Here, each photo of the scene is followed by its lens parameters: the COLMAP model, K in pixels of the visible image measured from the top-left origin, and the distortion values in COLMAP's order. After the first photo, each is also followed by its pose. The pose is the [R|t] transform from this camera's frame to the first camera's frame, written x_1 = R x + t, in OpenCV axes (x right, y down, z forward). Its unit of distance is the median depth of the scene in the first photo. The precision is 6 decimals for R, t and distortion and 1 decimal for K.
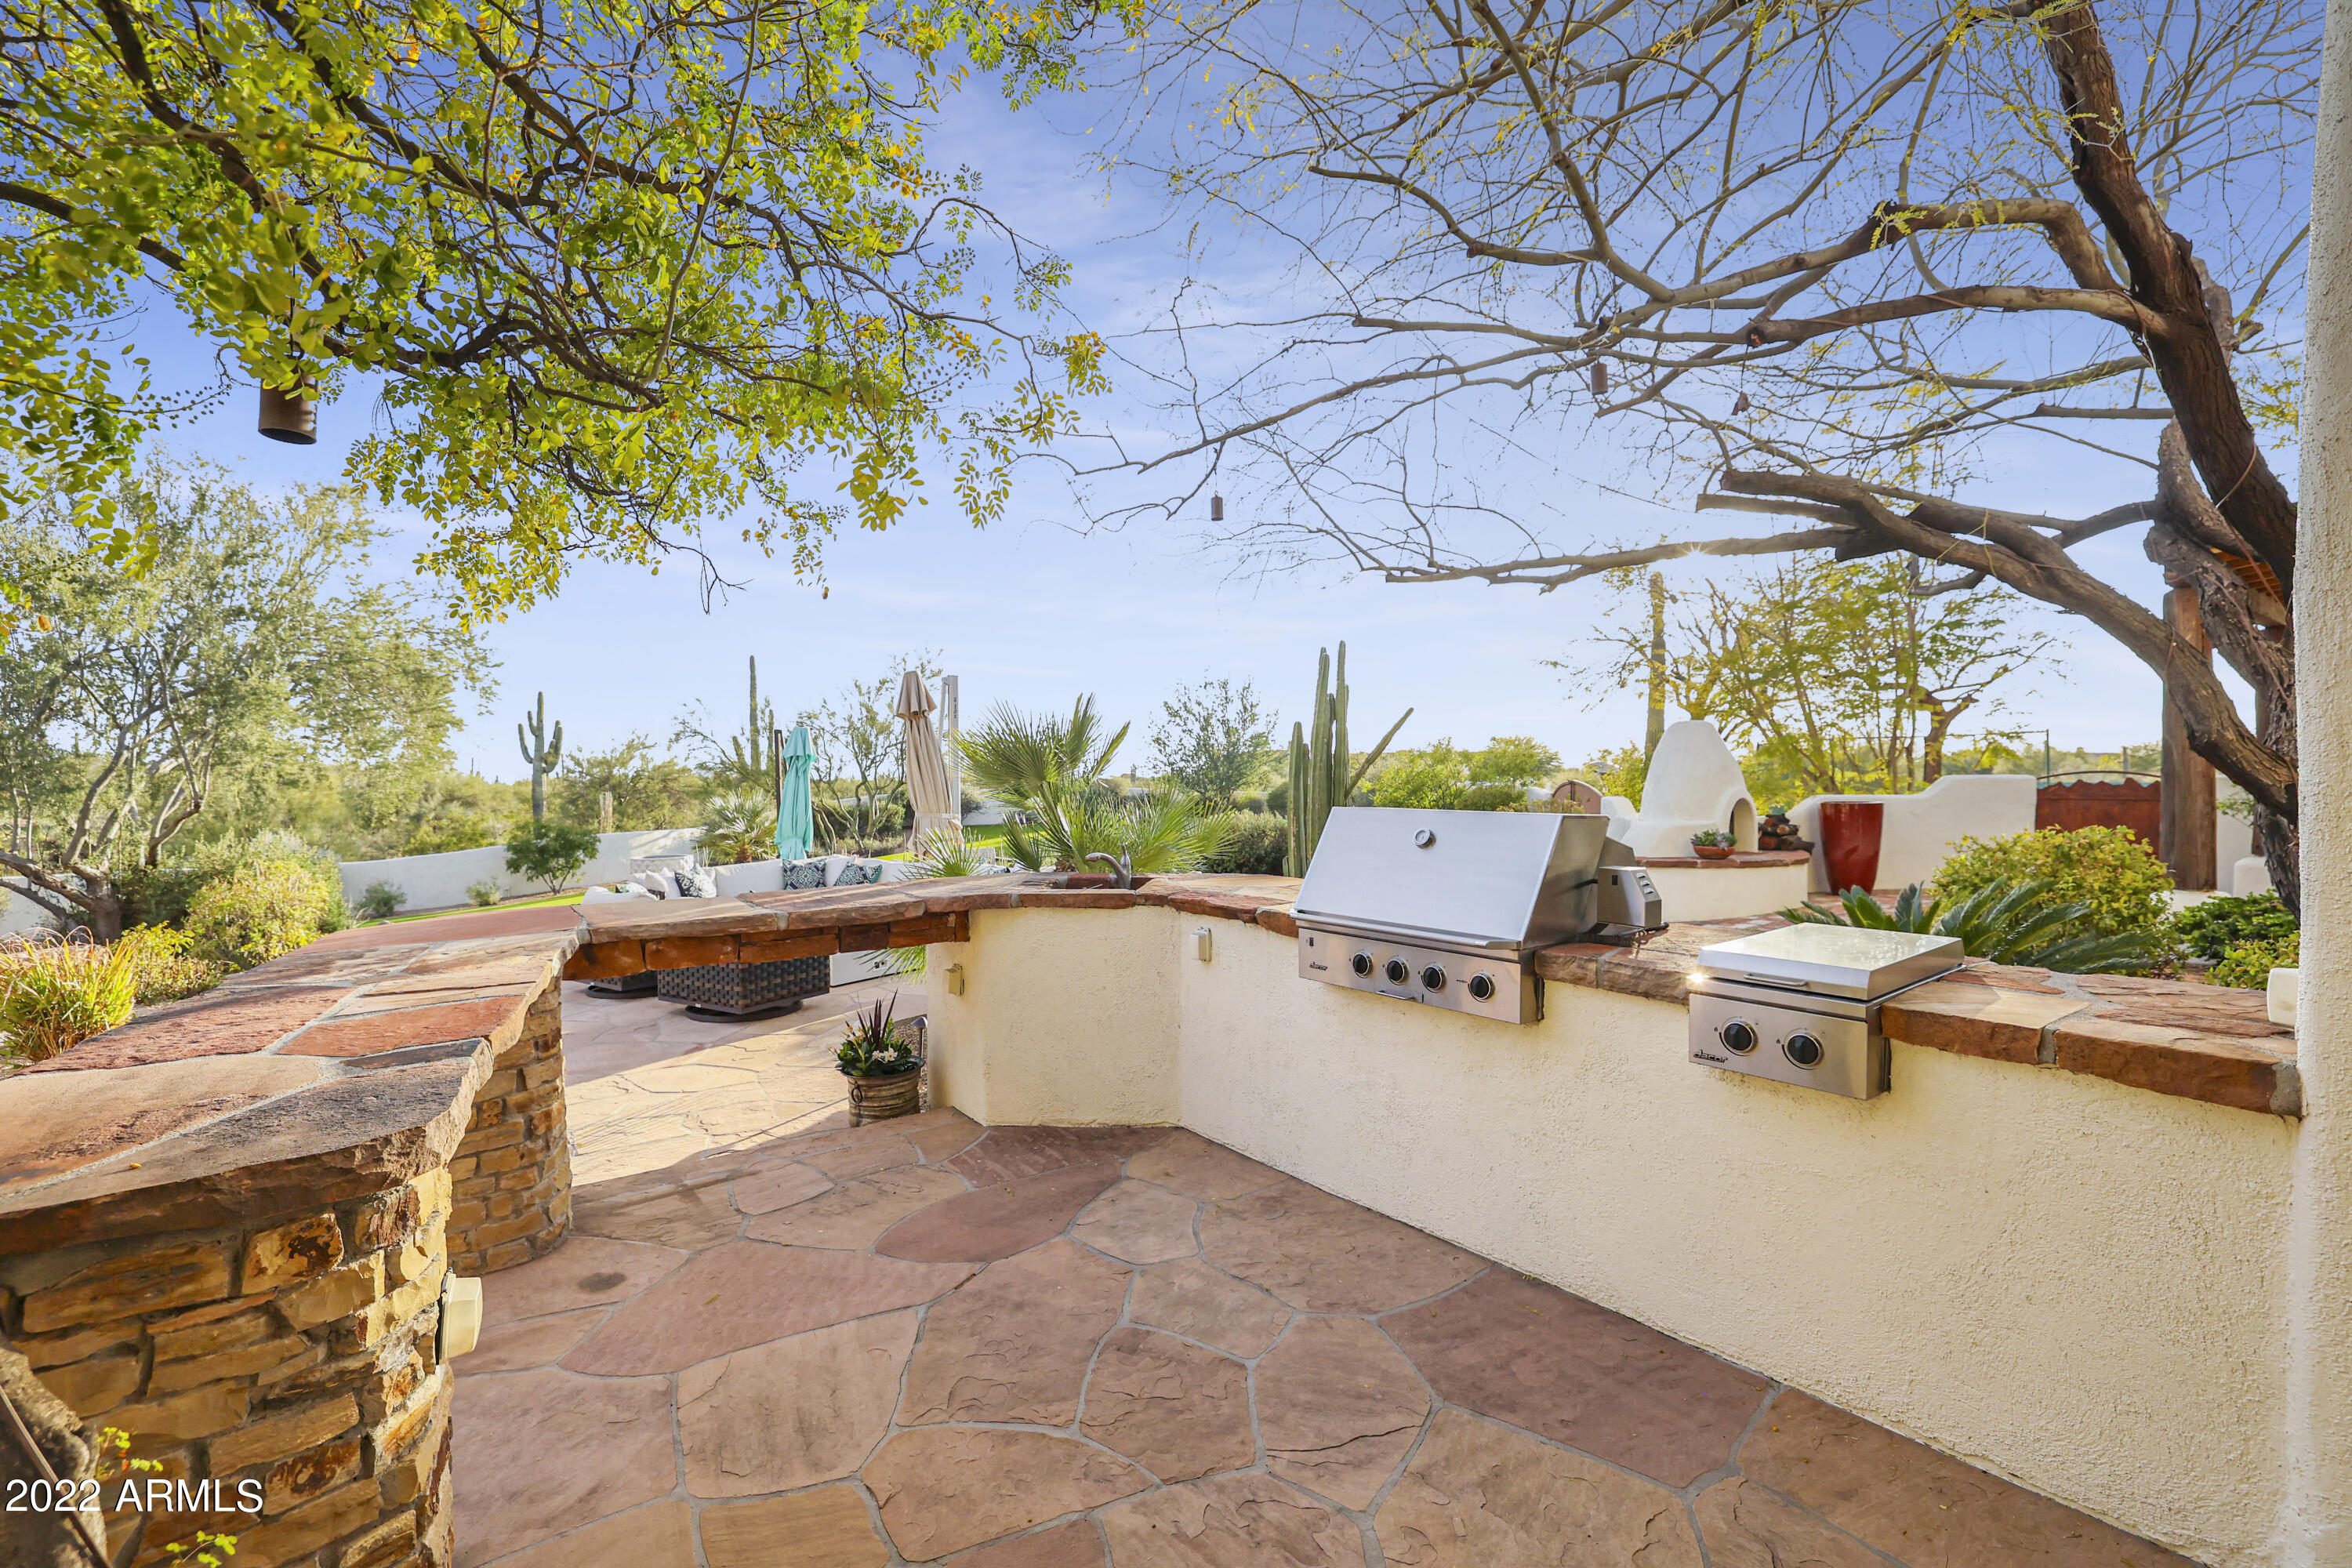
lens RADIAL K [[1056.5, 0, 1182.5], [0, 1056.5, 778.6], [0, 0, 1]] dist [-0.048886, 0.019340]
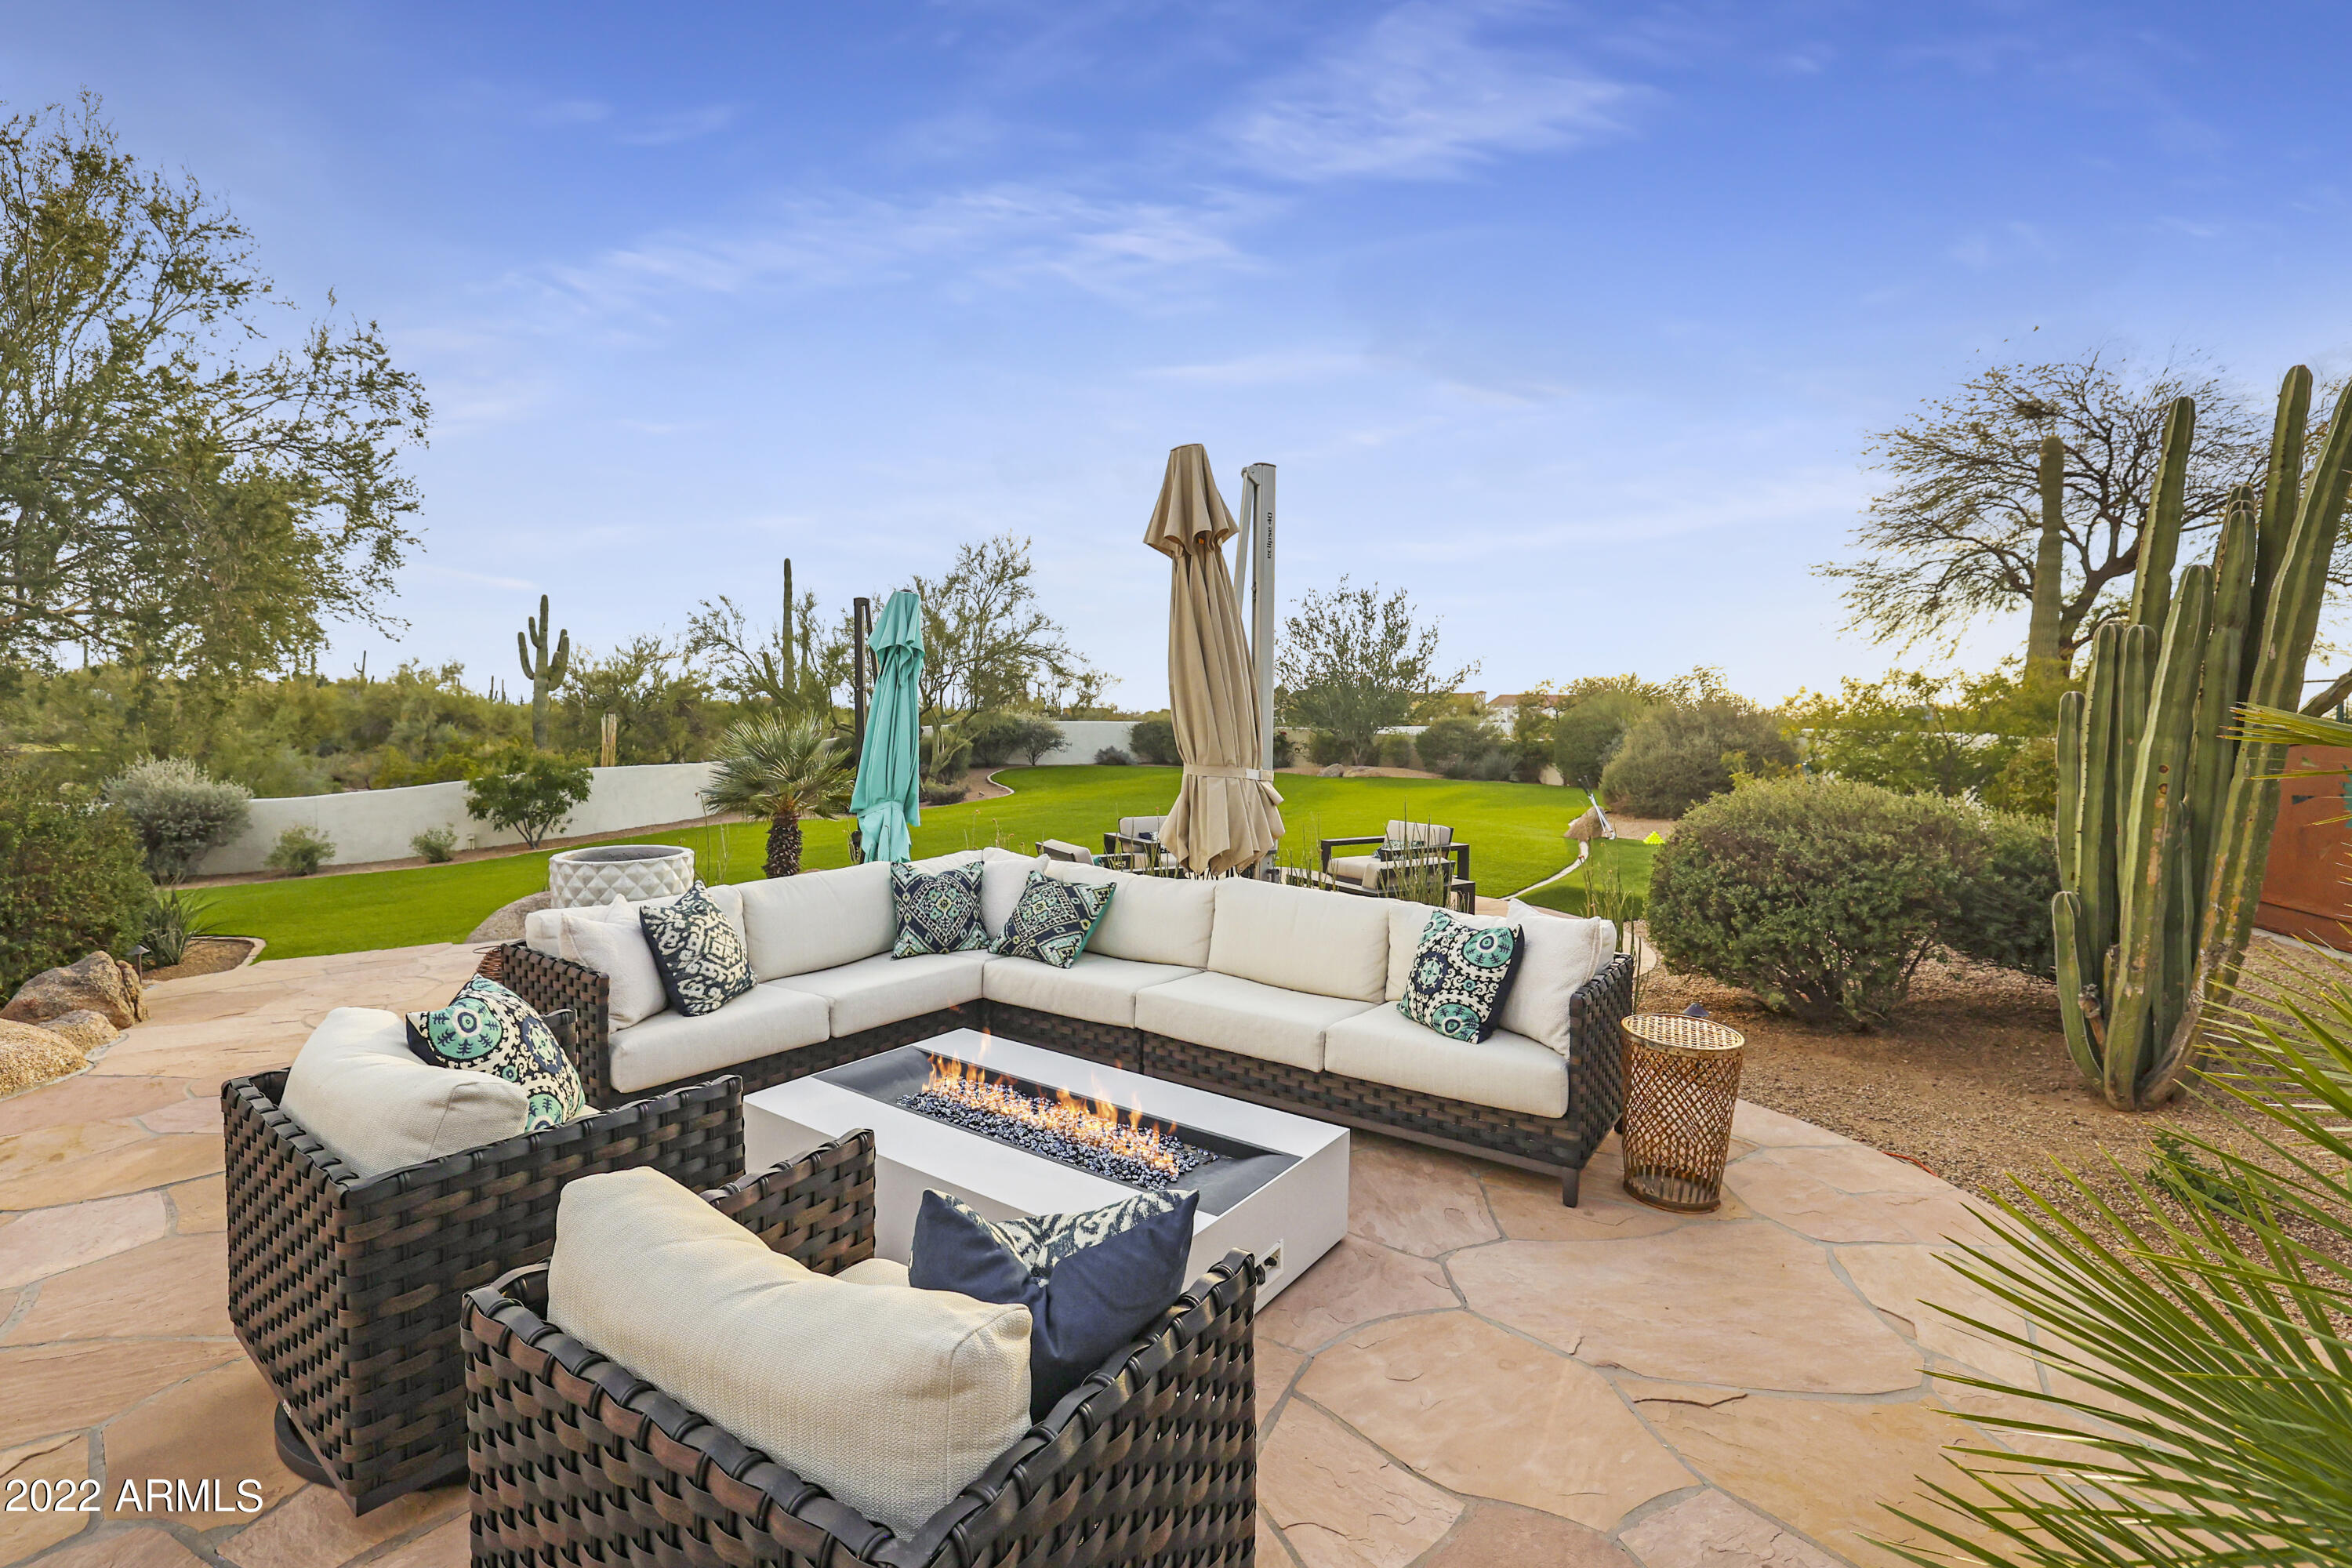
lens RADIAL K [[1004.1, 0, 1061.3], [0, 1004.1, 747.5], [0, 0, 1]] dist [-0.026772, 0.000229]
pose [[0.993608, 0.027873, -0.109393, -0.210306], [-0.024483, 0.999181, 0.032215, 0.009469], [0.110201, -0.029331, 0.993476, 0.466975]]
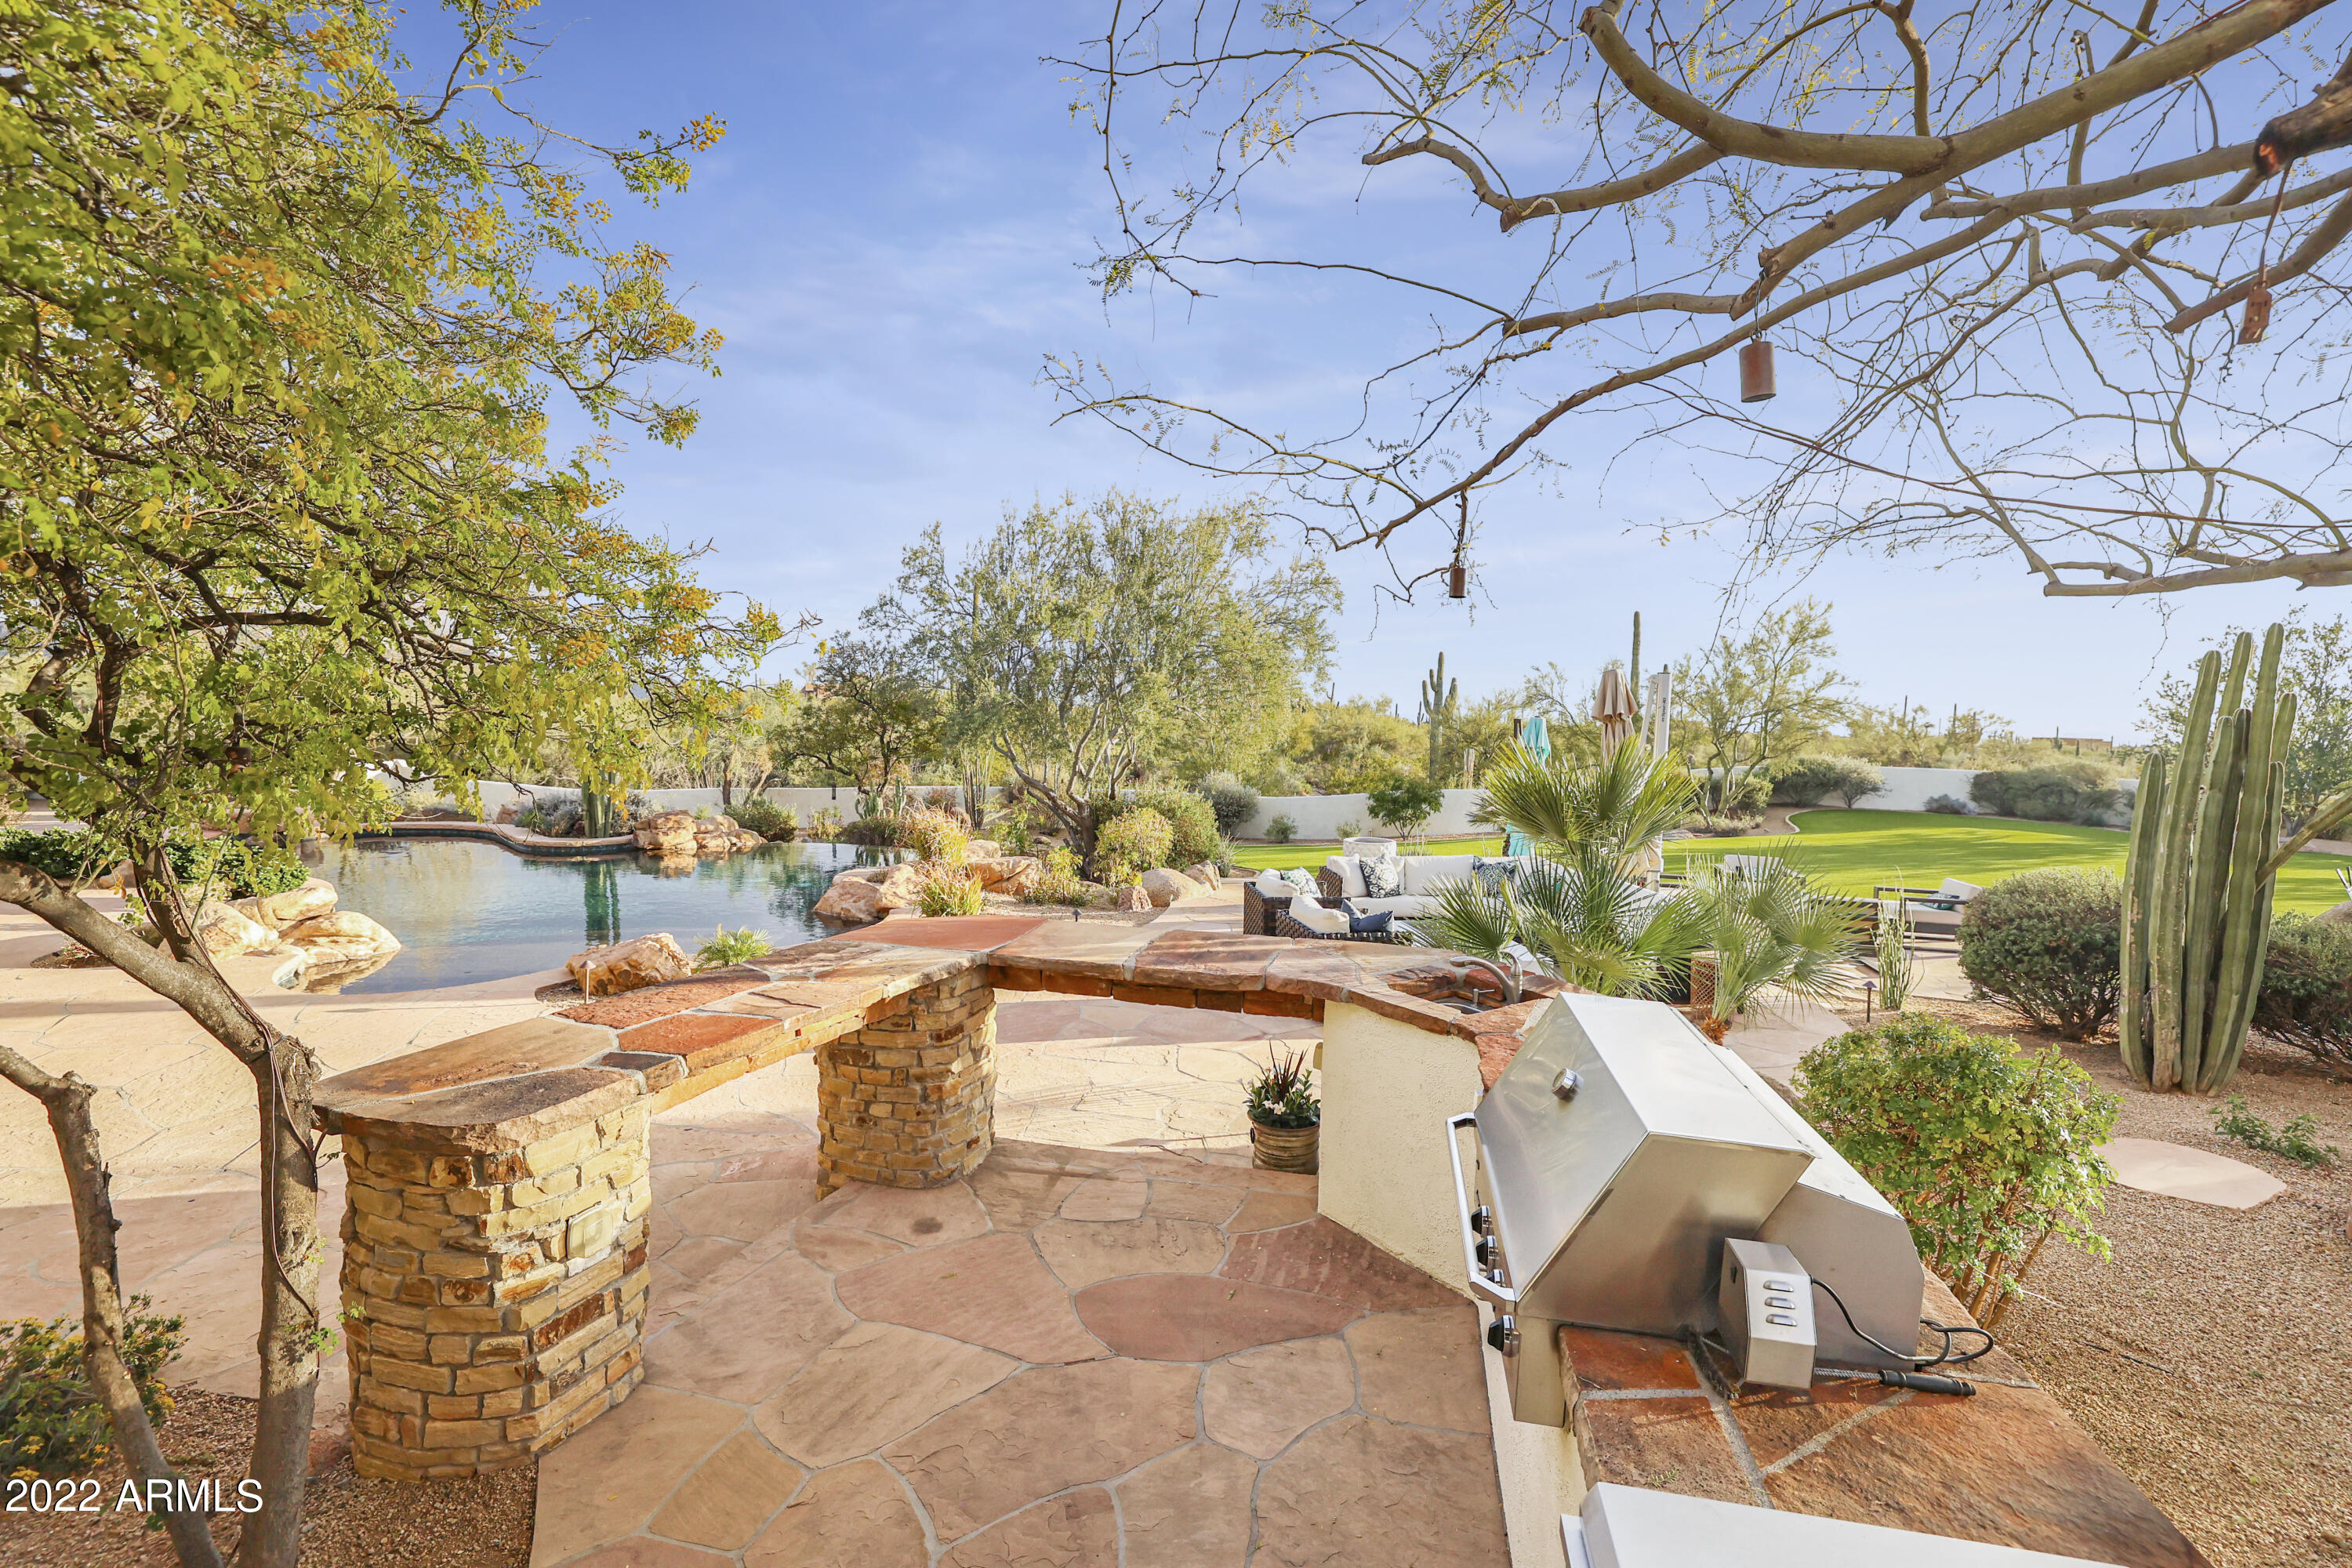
lens RADIAL K [[1056.5, 0, 1182.5], [0, 1056.5, 778.6], [0, 0, 1]] dist [-0.048886, 0.019340]
pose [[0.636900, 0.082824, -0.766484, 0.168641], [-0.033991, 0.996262, 0.079408, -0.054566], [0.770196, -0.024521, 0.637335, 0.110810]]
